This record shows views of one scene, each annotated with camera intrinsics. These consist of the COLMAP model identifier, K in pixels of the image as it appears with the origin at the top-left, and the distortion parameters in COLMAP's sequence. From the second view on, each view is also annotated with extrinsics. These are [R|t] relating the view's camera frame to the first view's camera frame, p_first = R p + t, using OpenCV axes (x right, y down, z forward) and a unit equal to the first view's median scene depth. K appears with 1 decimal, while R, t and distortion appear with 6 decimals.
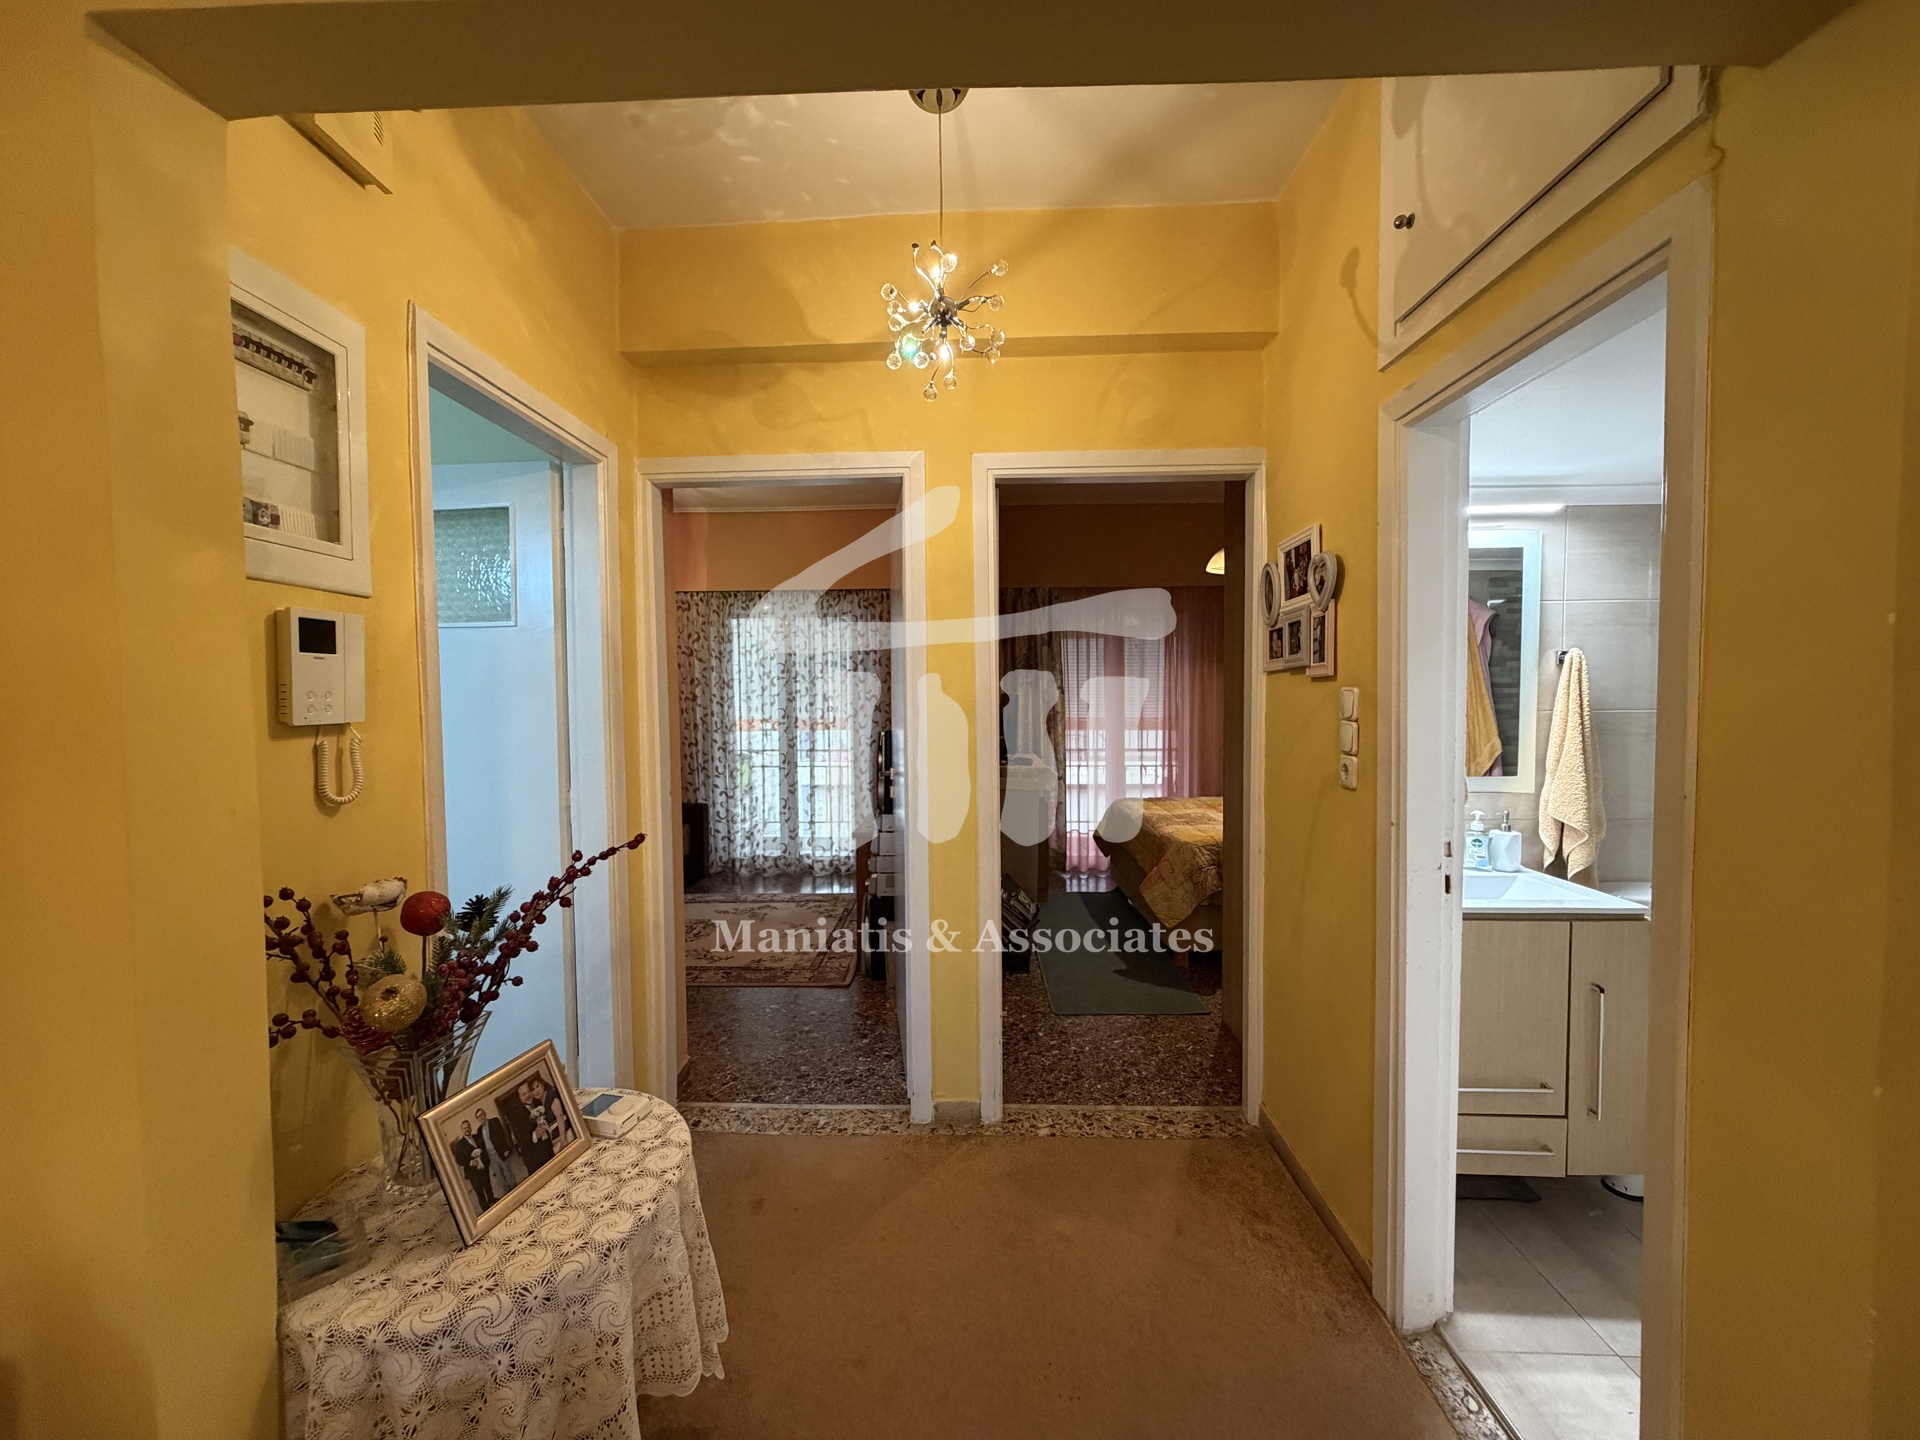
lens RADIAL K [[764.3, 0, 953.4], [0, 764.3, 720.0], [0, 0, 1]] dist [0.000648, 0.000073]
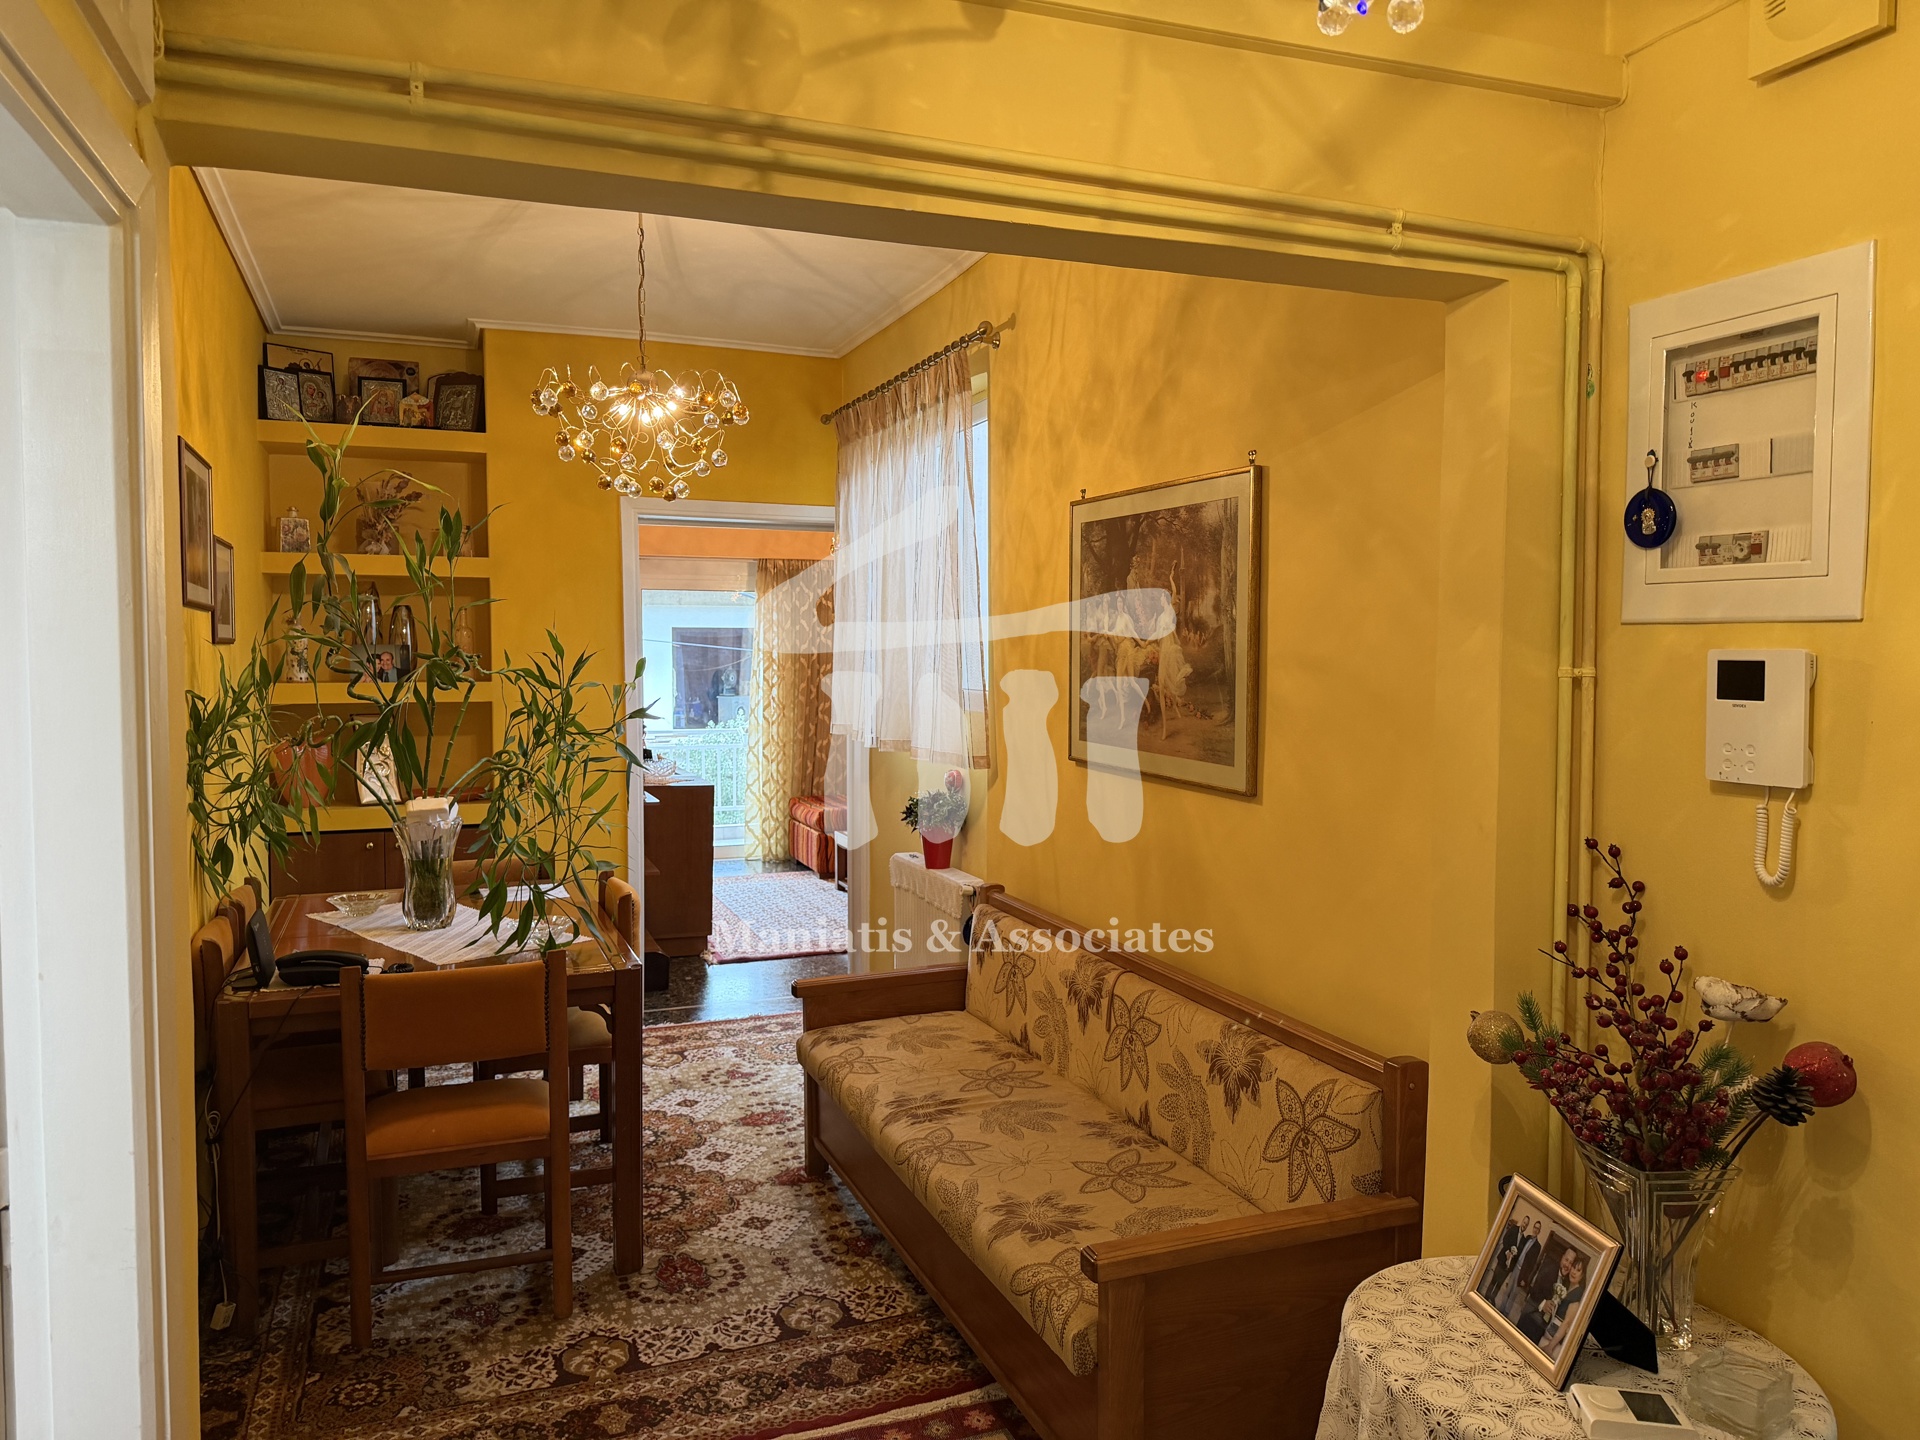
lens RADIAL K [[1344.5, 0, 960.0], [0, 1344.5, 720.0], [0, 0, 1]] dist [0.148843, -0.264993]
pose [[-0.925899, 0.026367, -0.376850, 0.214107], [-0.008546, 0.995844, 0.090673, -0.075538], [0.377675, 0.087175, -0.921826, 0.798663]]
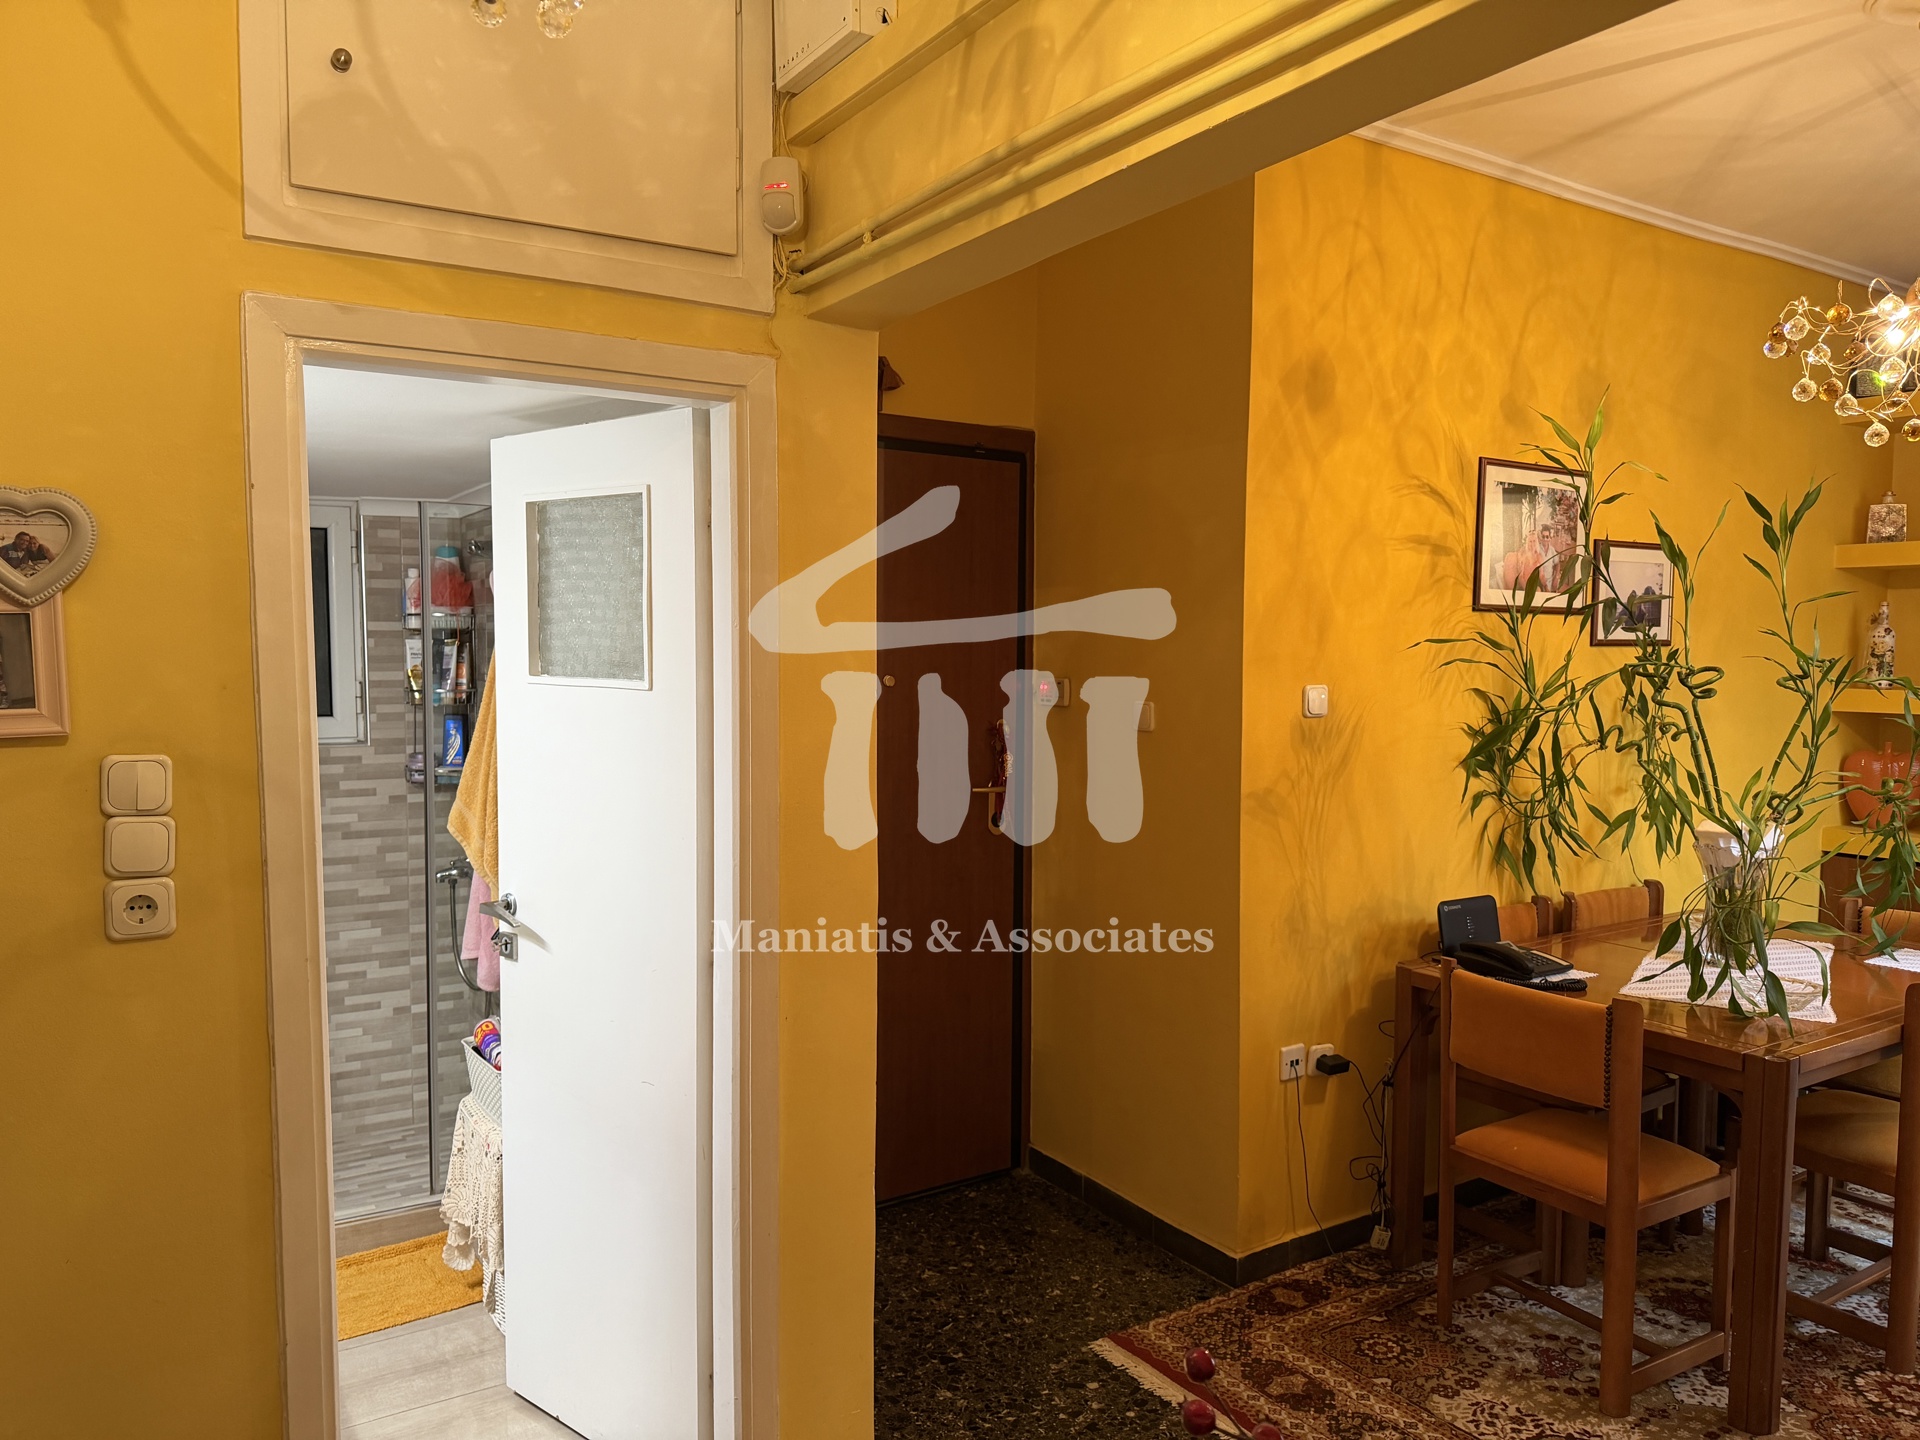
lens RADIAL K [[1357.7, 0, 959.3], [0, 1357.7, 729.2], [0, 0, 1]] dist [0.058979, -0.085503]
pose [[-0.553511, -0.048068, 0.831454, -0.357716], [0.032336, 0.996340, 0.079127, -0.068929], [-0.832214, 0.070684, -0.549931, 0.604851]]
